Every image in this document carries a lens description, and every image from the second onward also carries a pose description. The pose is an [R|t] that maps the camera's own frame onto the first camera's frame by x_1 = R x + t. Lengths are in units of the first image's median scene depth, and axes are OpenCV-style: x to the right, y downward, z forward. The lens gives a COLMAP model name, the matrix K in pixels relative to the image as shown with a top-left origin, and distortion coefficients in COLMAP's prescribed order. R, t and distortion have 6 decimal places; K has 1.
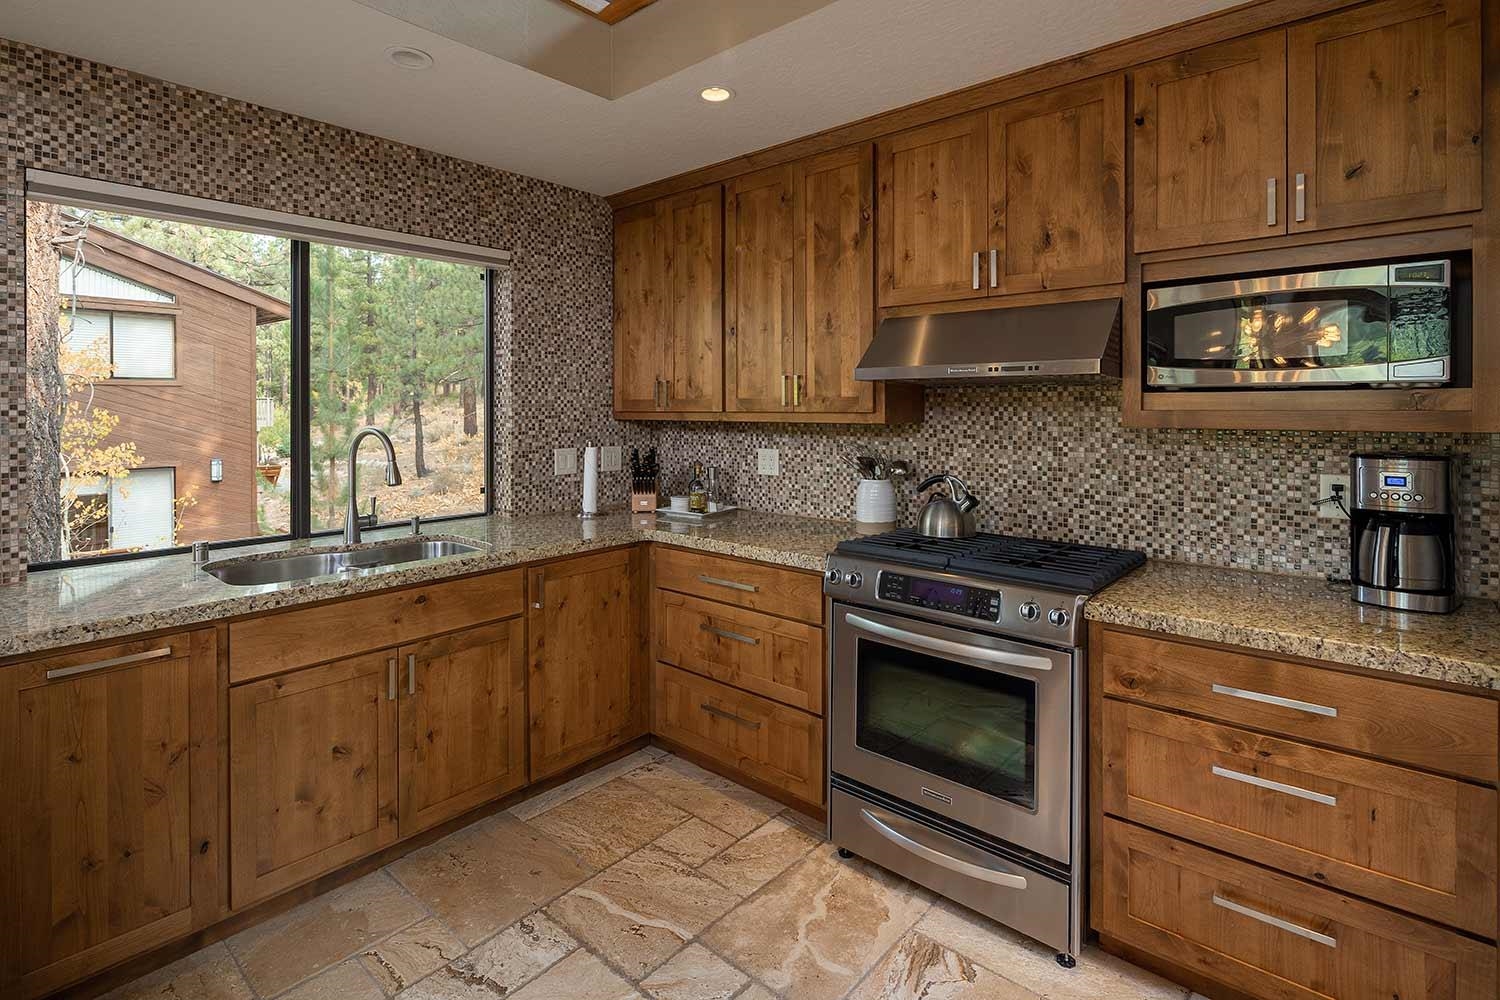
lens RADIAL K [[735.7, 0, 749.6], [0, 735.7, 409.4], [0, 0, 1]] dist [0.001858, -0.002904]
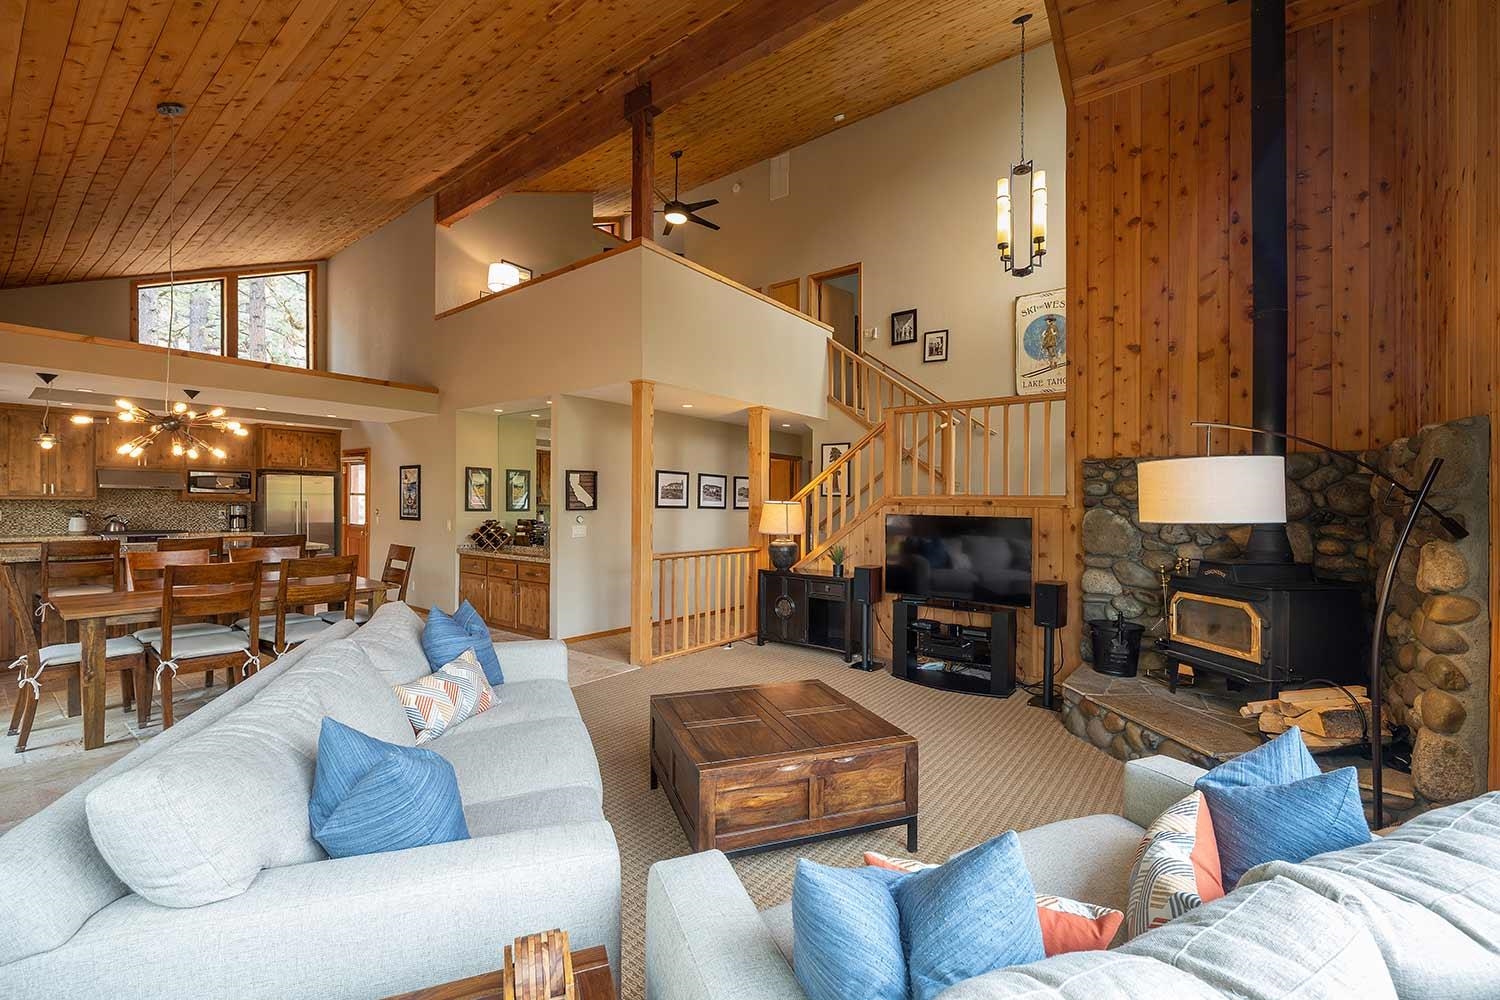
lens RADIAL K [[613.1, 0, 755.5], [0, 613.1, 503.6], [0, 0, 1]] dist [-0.000438, 0.000019]
pose [[-0.068360, -0.000043, 0.997661, -2.942791], [-0.006749, 0.999977, -0.000419, 0.018114], [-0.997638, -0.006762, -0.068358, -1.910344]]
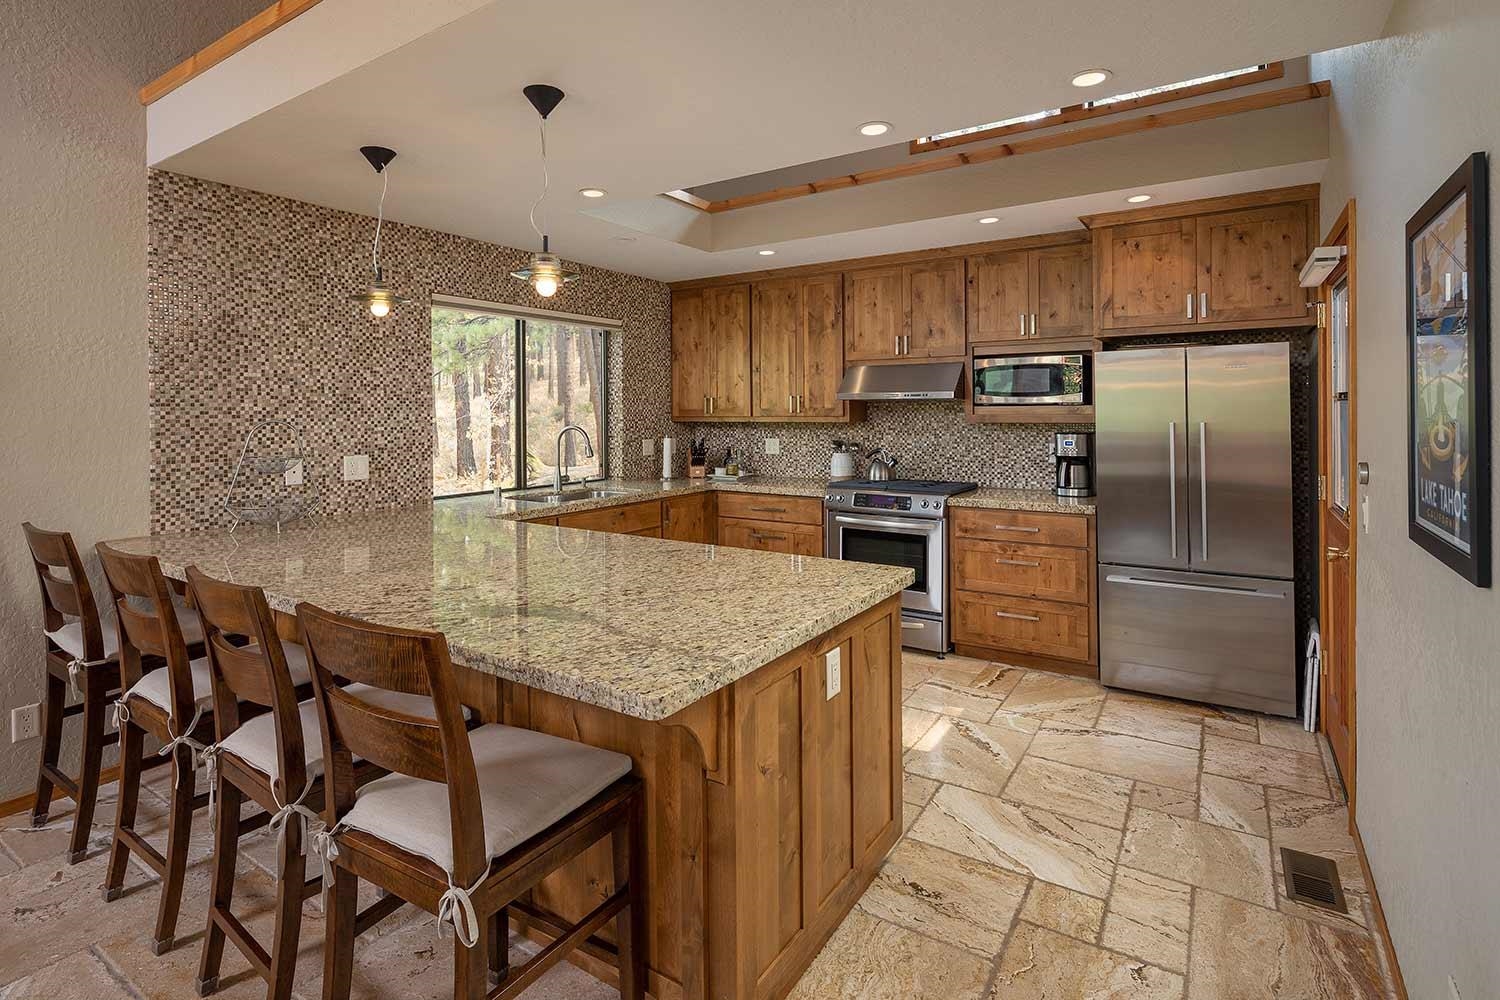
lens RADIAL K [[735.7, 0, 744.7], [0, 735.7, 408.3], [0, 0, 1]] dist [0.001858, -0.002904]
pose [[0.990807, -0.003159, 0.135246, -0.344689], [0.004337, 0.999955, -0.008416, -0.001228], [-0.135213, 0.008925, 0.990776, -0.854514]]
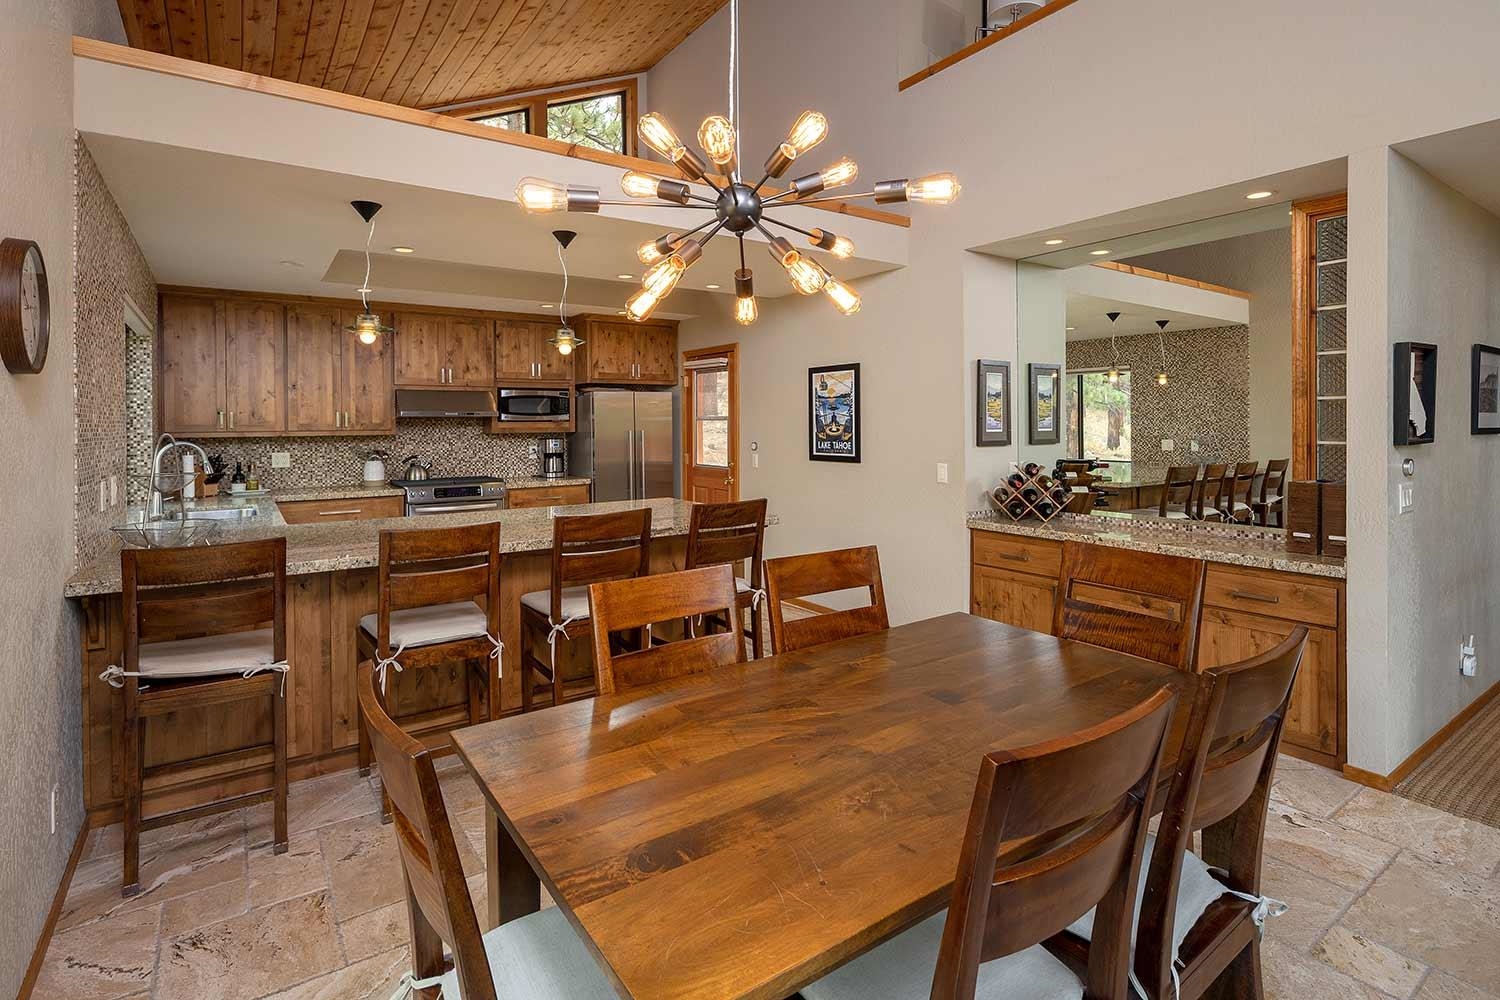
lens RADIAL K [[735.7, 0, 754.5], [0, 735.7, 423.6], [0, 0, 1]] dist [0.001858, -0.002904]
pose [[0.236199, -0.000637, 0.971704, -1.845910], [0.012894, 0.999914, -0.002479, 0.005657], [-0.971619, 0.013115, 0.236187, -0.661200]]
